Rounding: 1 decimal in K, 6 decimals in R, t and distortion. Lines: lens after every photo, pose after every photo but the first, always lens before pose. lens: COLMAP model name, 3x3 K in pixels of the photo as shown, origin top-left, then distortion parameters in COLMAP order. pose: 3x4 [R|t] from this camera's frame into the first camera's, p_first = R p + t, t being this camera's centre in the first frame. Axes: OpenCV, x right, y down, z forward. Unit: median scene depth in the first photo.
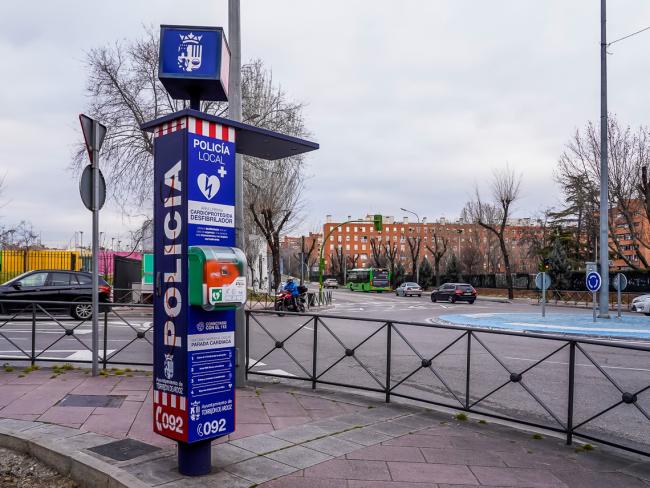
lens RADIAL K [[597.0, 0, 291.3], [0, 597.0, 281.2], [0, 0, 1]] dist [-0.020779, -0.001855]
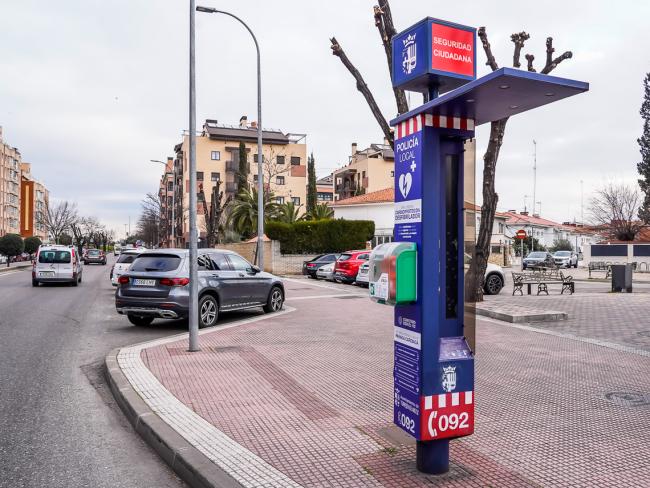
lens RADIAL K [[519.9, 0, 308.2], [0, 519.9, 241.2], [0, 0, 1]] dist [-0.019519, 0.000686]
pose [[-0.455187, -0.001178, -0.890395, 0.727423], [0.008410, 0.999949, -0.005623, -0.059109], [0.890356, -0.010047, -0.455154, 1.252535]]
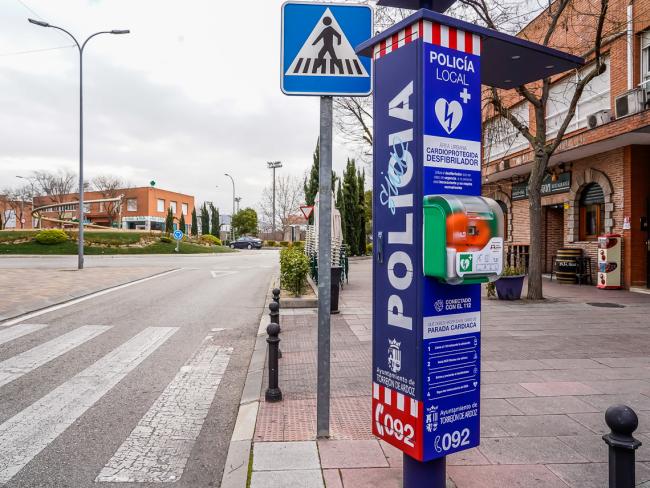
lens RADIAL K [[519.9, 0, 308.2], [0, 519.9, 241.2], [0, 0, 1]] dist [-0.019519, 0.000686]
pose [[0.964115, 0.001769, -0.265479, -0.135240], [0.003006, 0.999841, 0.017580, -0.015399], [0.265468, -0.017747, 0.963956, 0.332173]]
